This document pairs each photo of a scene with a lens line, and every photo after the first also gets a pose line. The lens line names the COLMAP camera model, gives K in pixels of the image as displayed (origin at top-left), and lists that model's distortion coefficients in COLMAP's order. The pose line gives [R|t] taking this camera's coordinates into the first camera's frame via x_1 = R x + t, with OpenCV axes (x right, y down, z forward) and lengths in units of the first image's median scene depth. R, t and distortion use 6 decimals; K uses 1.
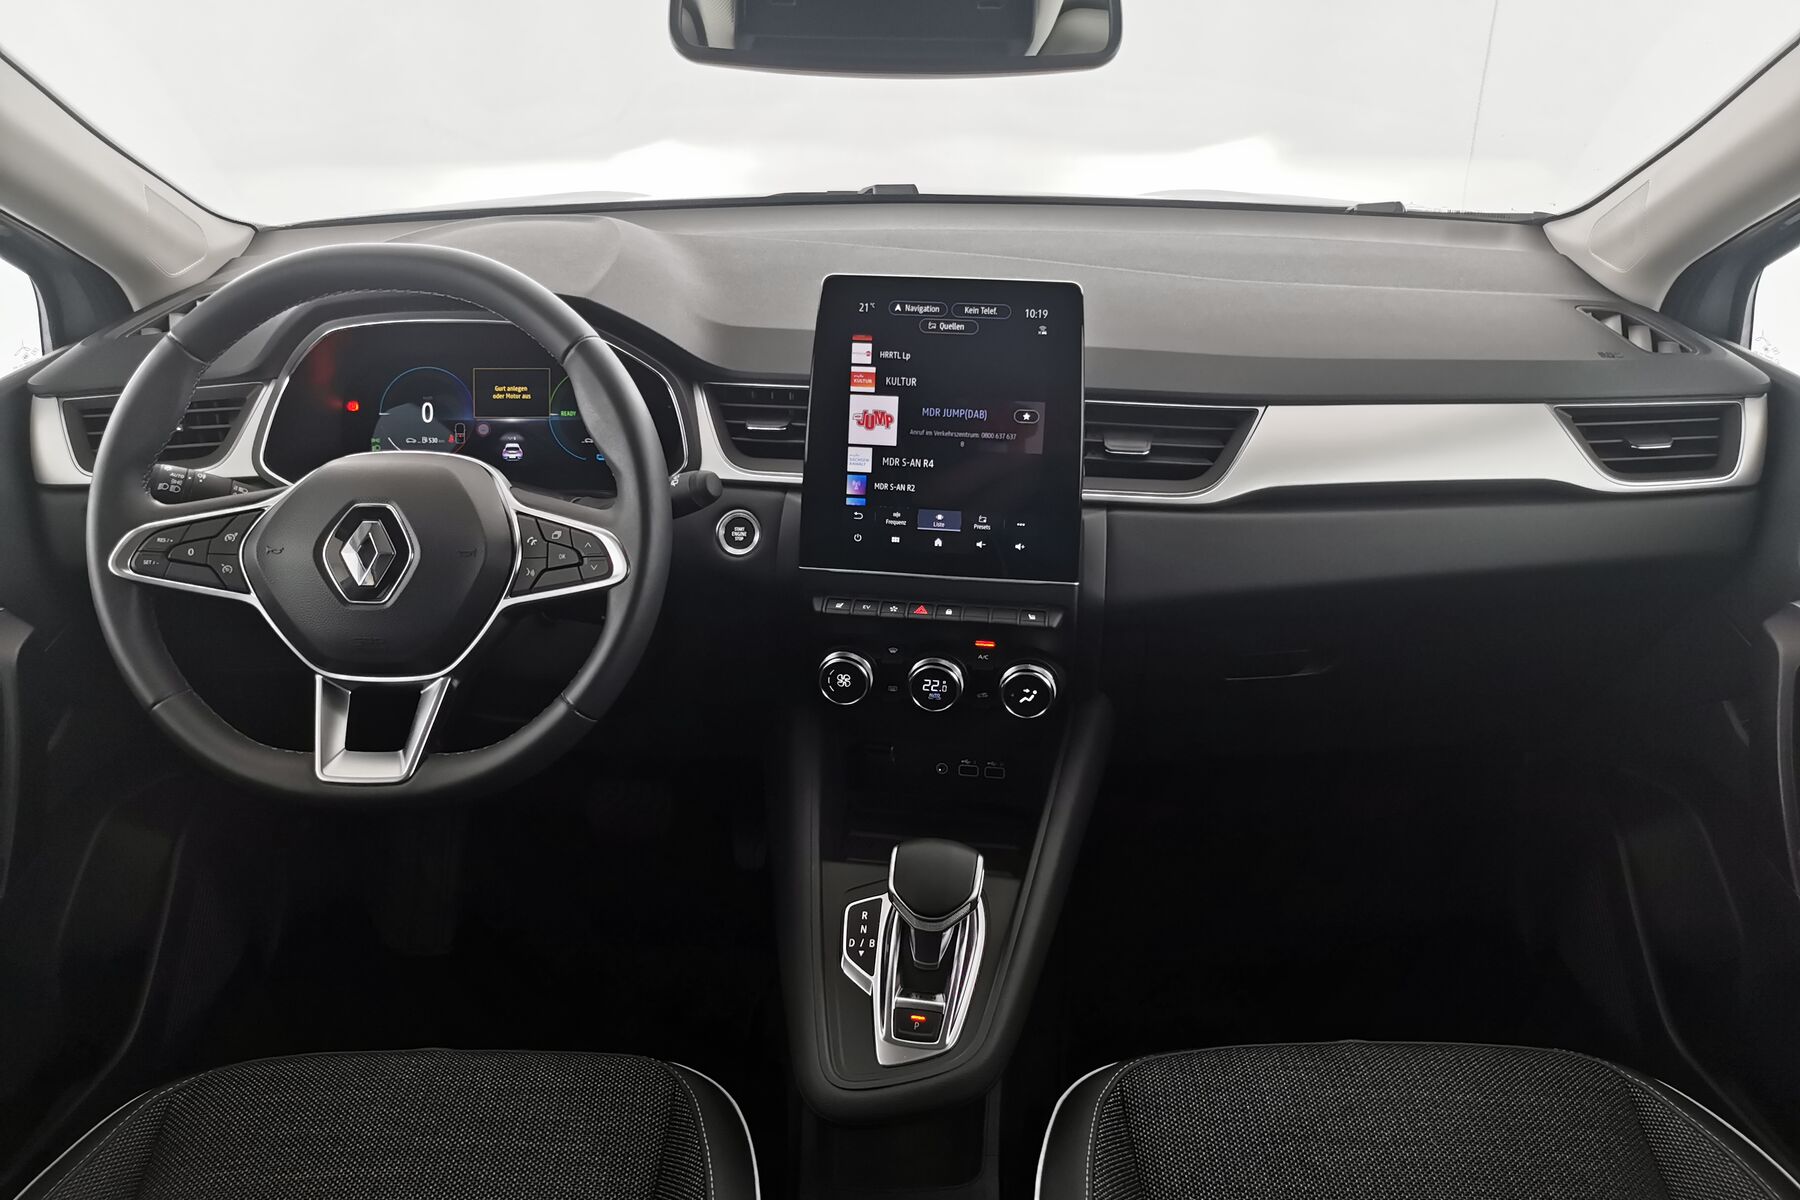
lens RADIAL K [[1419.9, 0, 909.0], [0, 1419.9, 596.6], [0, 0, 1]] dist [0.027935, -0.021343]
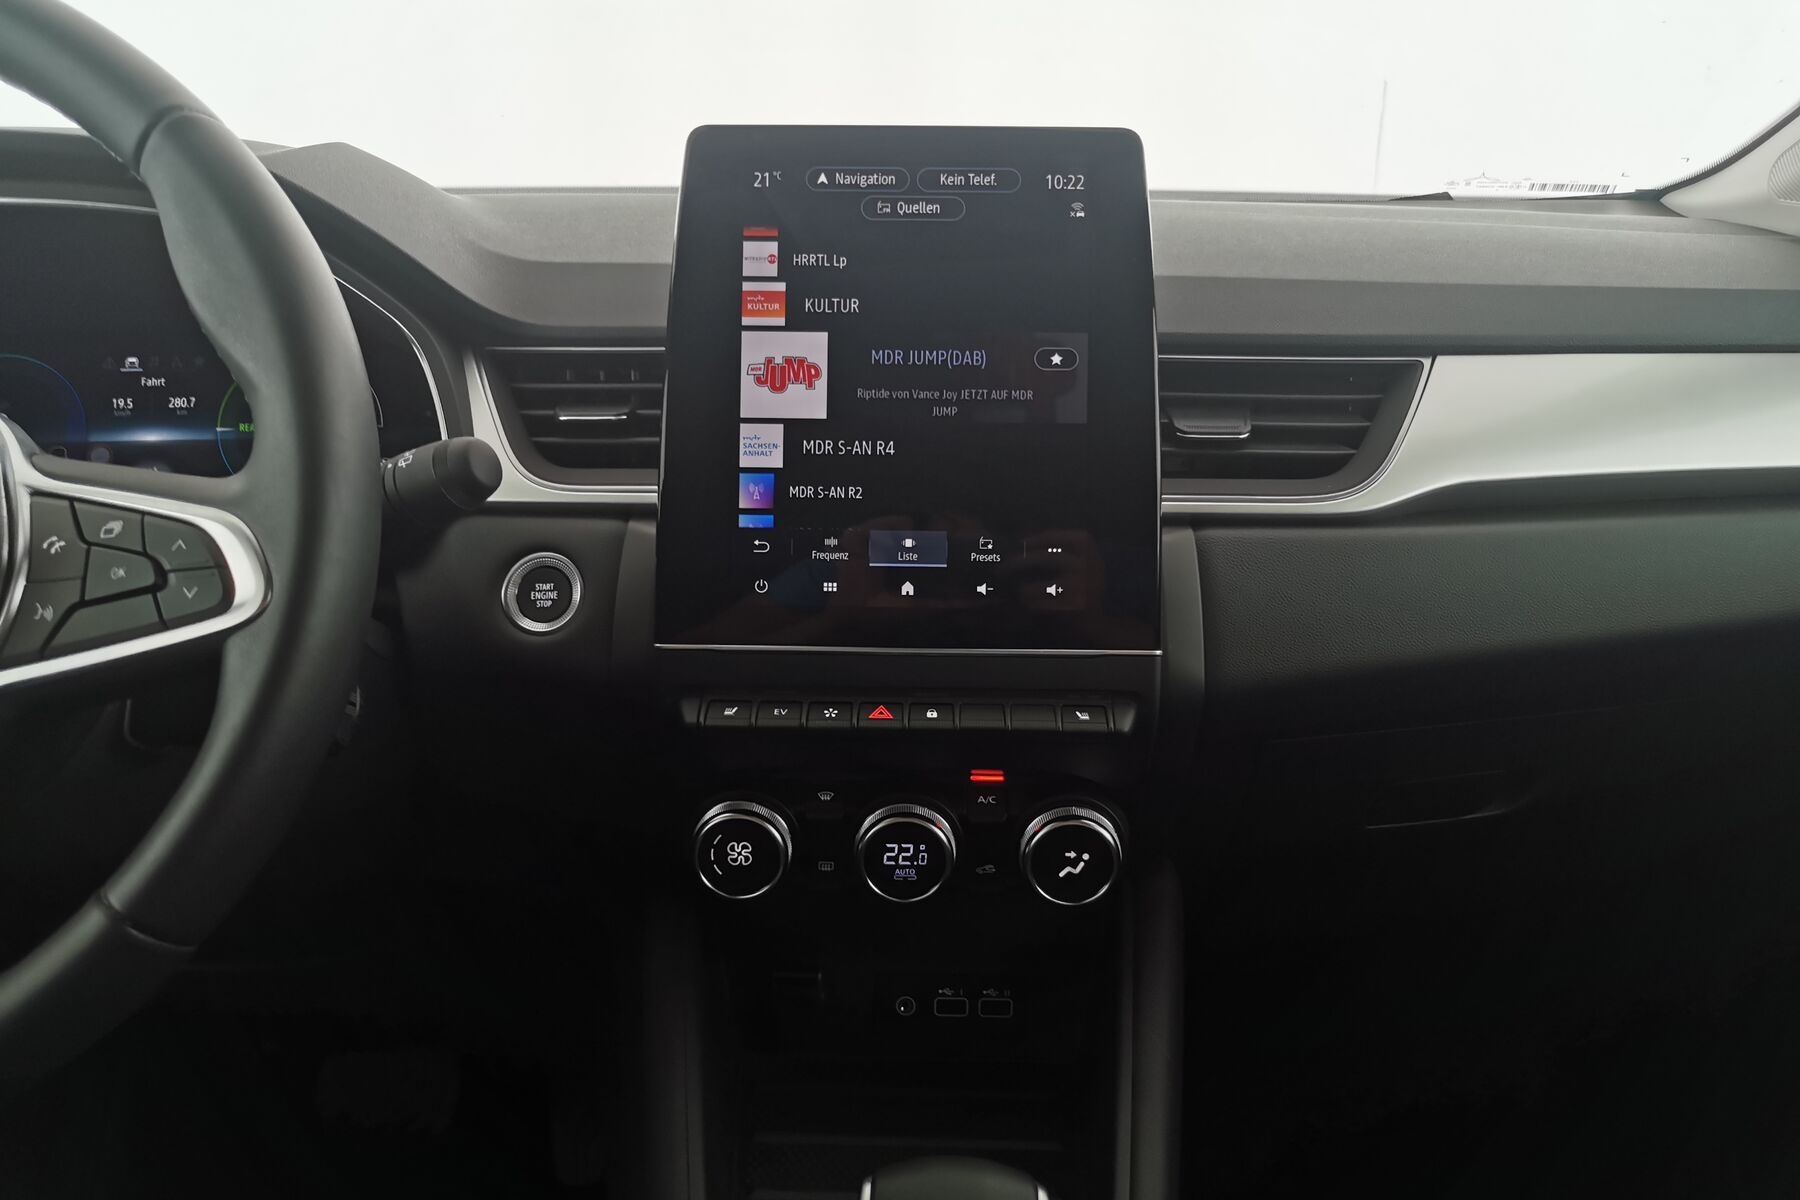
lens RADIAL K [[1419.9, 0, 909.0], [0, 1419.9, 599.5], [0, 0, 1]] dist [0.027935, -0.021343]
pose [[0.993543, -0.029048, 0.109671, -0.040326], [0.045334, 0.987787, -0.149068, 0.049313], [-0.104002, 0.153077, 0.982726, 0.457849]]
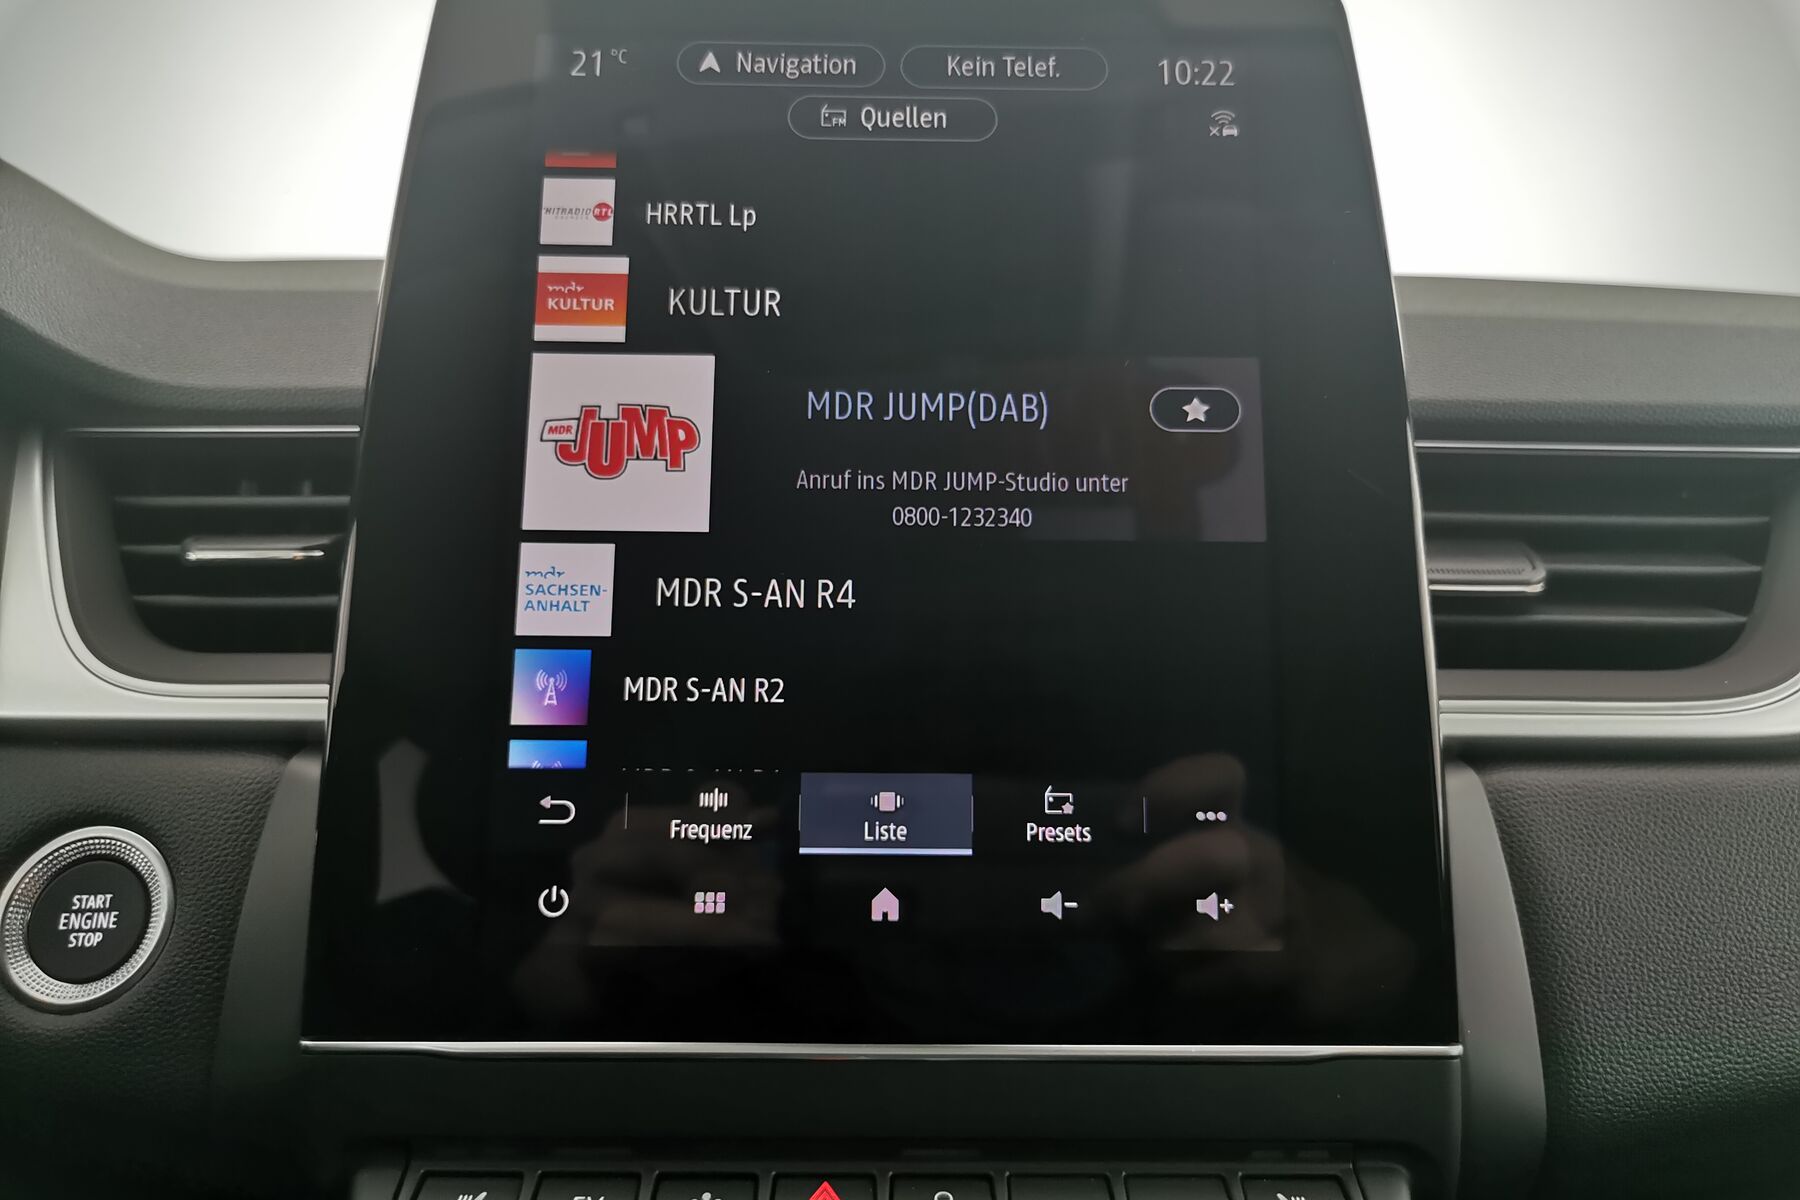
lens RADIAL K [[1419.9, 0, 896.3], [0, 1419.9, 603.8], [0, 0, 1]] dist [0.027935, -0.021343]
pose [[0.989620, -0.009847, 0.143374, -0.012558], [0.055135, 0.947323, -0.315498, -0.009784], [-0.132714, 0.320128, 0.938033, 0.756835]]
